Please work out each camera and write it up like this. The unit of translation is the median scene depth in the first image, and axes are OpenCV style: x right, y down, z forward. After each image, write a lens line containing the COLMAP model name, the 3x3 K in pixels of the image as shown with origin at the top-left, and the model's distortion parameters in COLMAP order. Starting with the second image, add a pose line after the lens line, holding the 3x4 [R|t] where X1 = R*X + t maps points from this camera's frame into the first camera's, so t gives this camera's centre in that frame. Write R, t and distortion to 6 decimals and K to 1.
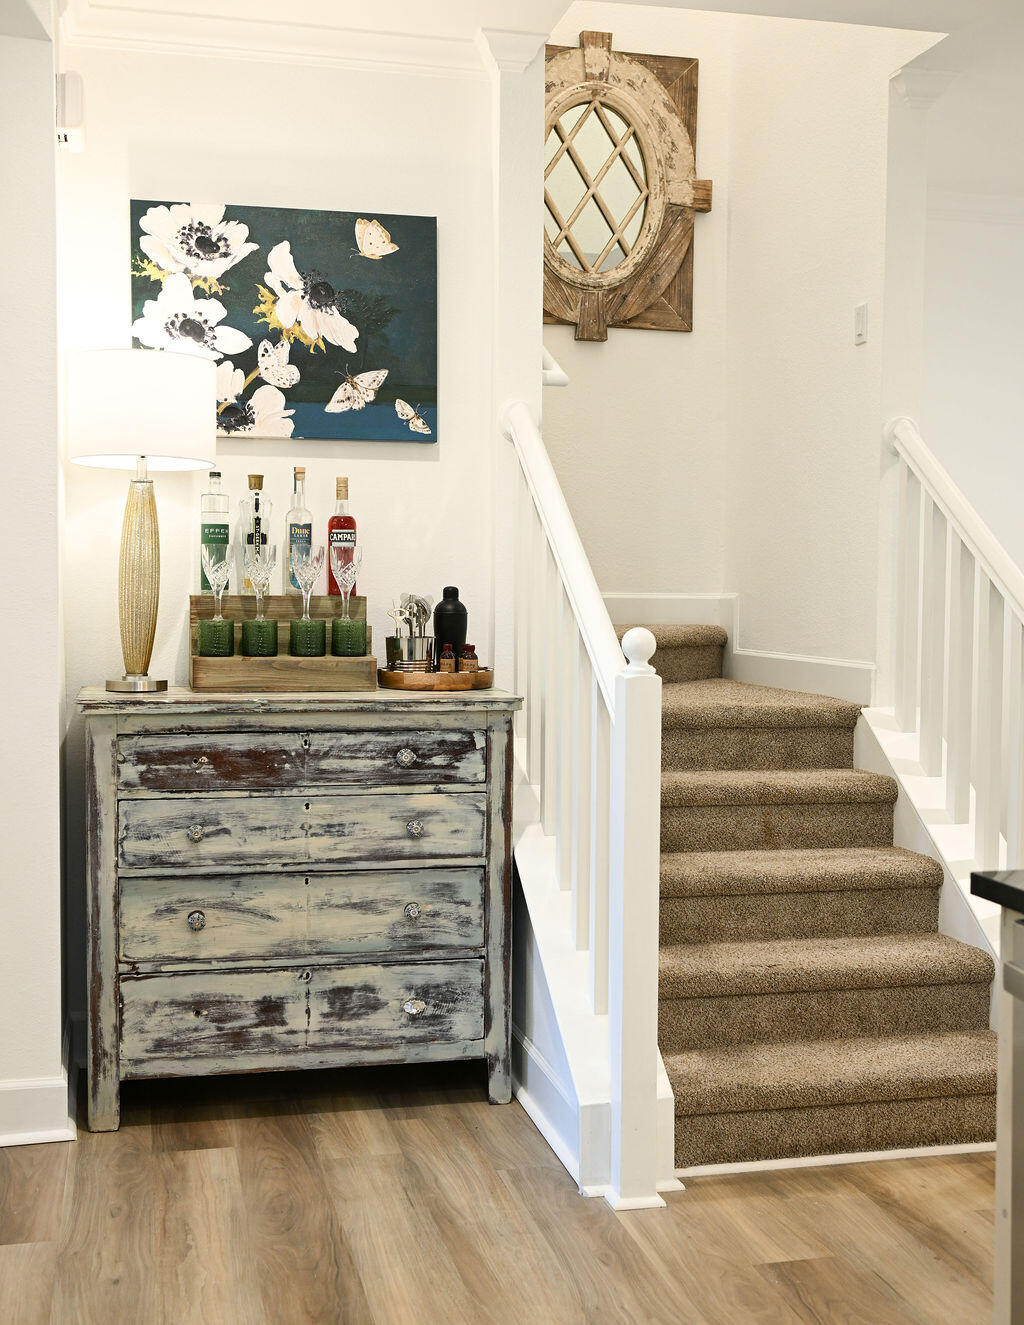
lens RADIAL K [[1554.0, 0, 512.0], [0, 1554.0, 662.5], [0, 0, 1]] dist [-0.009029, -0.013581]
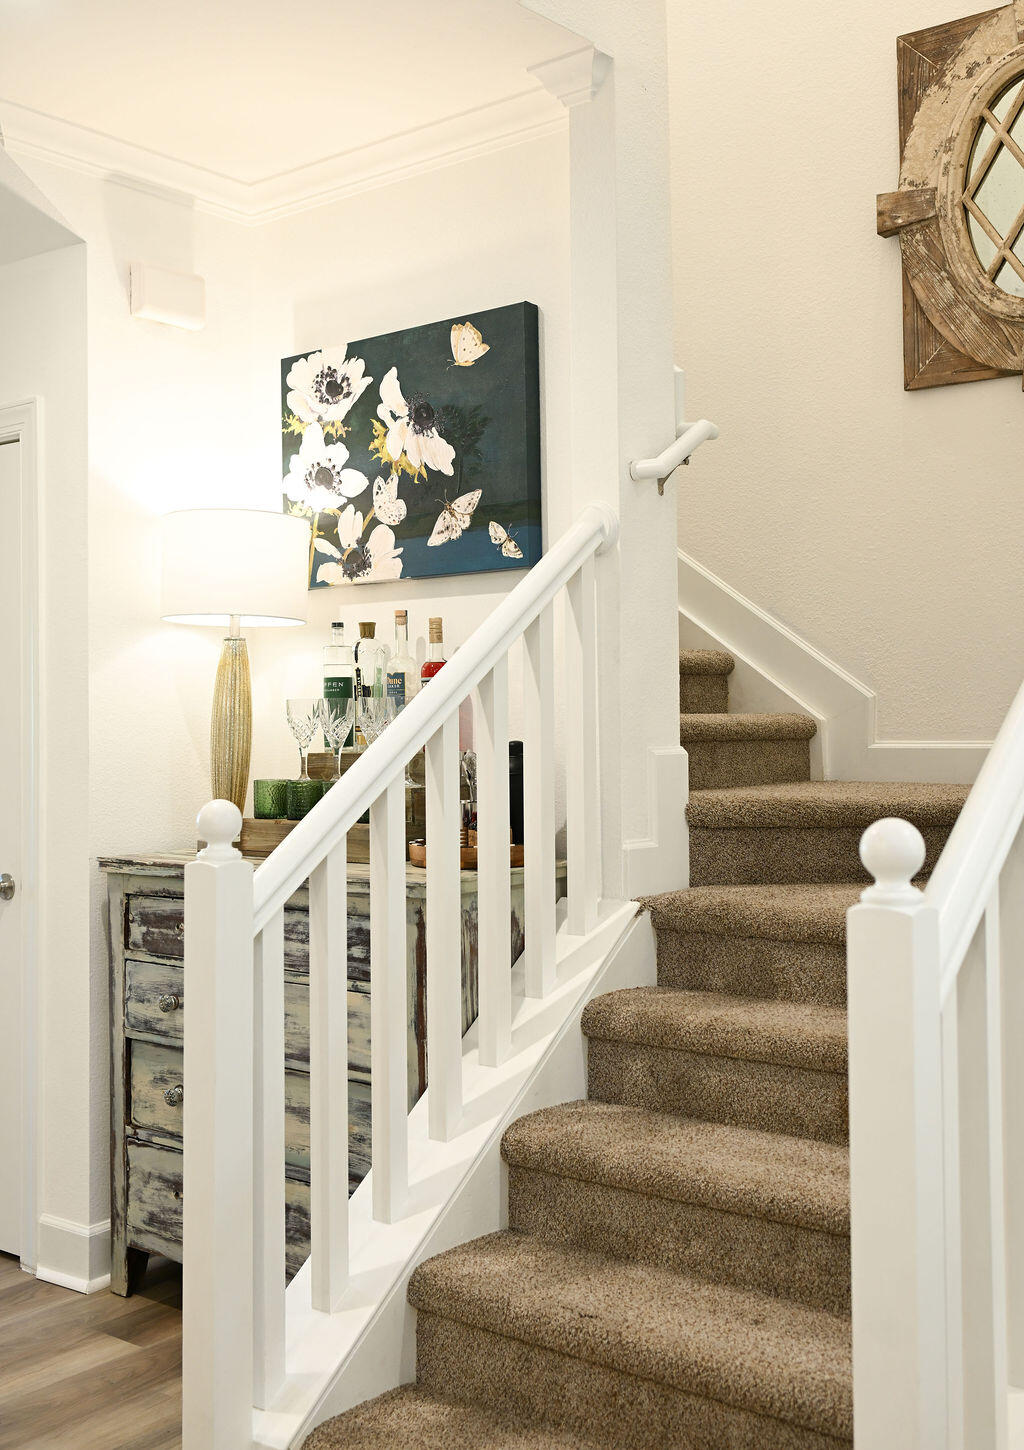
lens RADIAL K [[1547.2, 0, 519.5], [0, 1547.2, 678.5], [0, 0, 1]] dist [-0.013168, 0.026036]
pose [[0.616108, -0.040091, -0.786641, 0.617082], [-0.023342, 0.997336, -0.069111, -0.025999], [0.787316, 0.060942, 0.613530, 0.510451]]
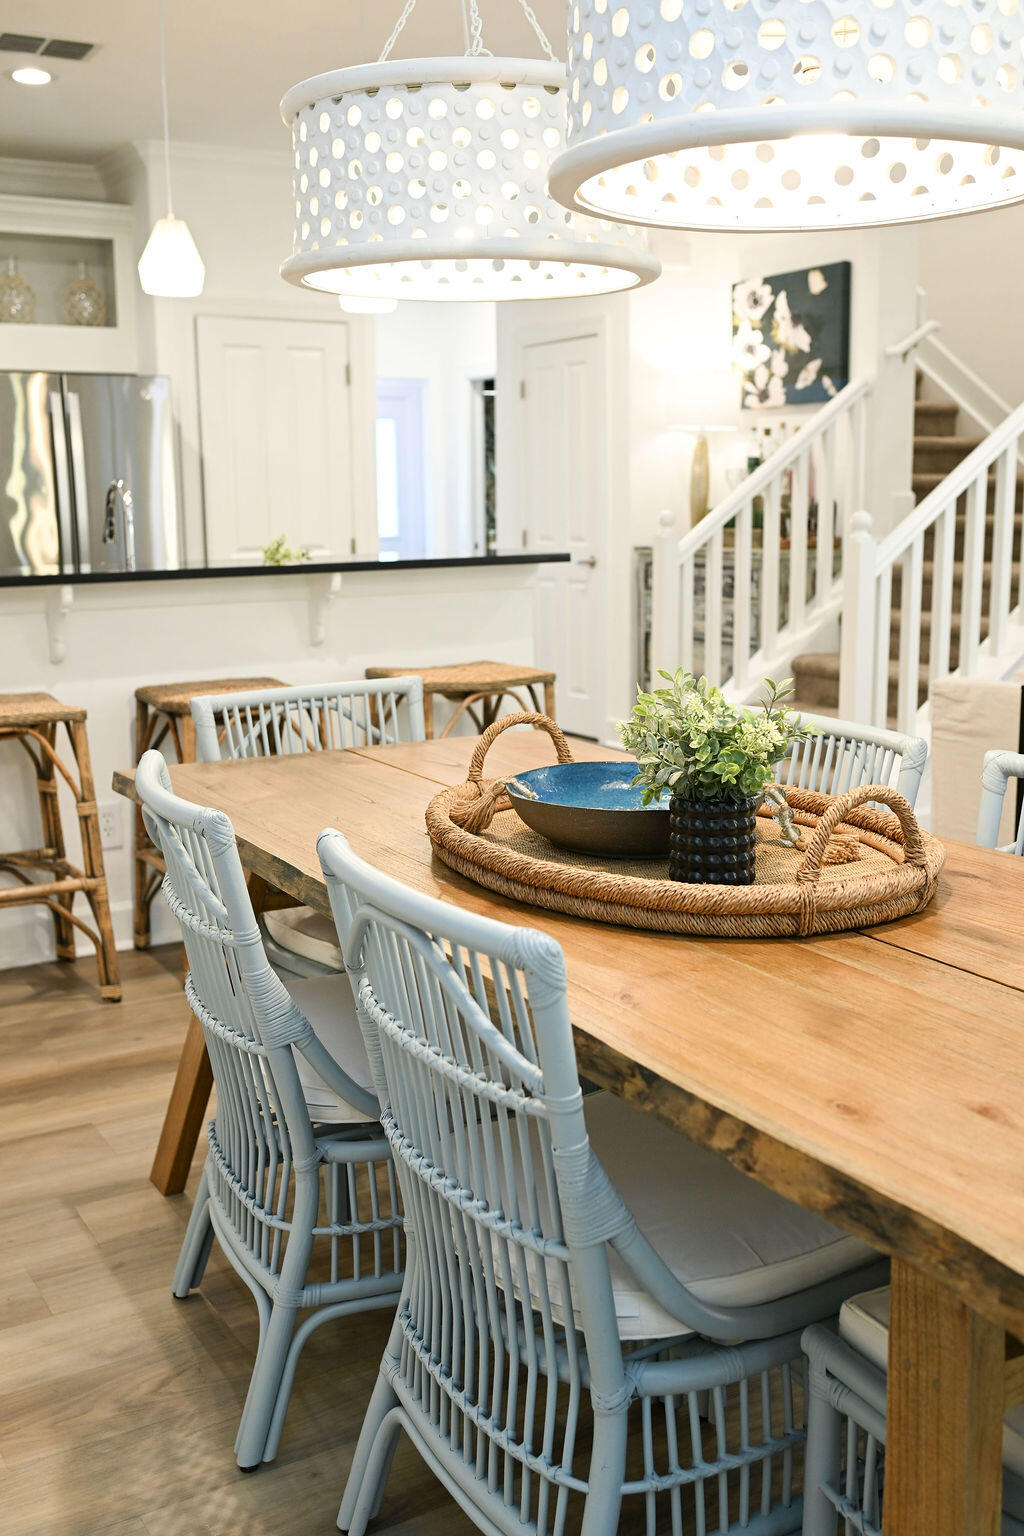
lens RADIAL K [[1568.3, 0, 512.0], [0, 1568.3, 768.0], [0, 0, 1]] dist [-0.003844, 0.003995]
pose [[0.277885, 0.154819, -0.948056, 1.549675], [-0.035049, 0.987904, 0.151053, 0.005091], [0.959975, -0.008747, 0.279950, 0.201541]]
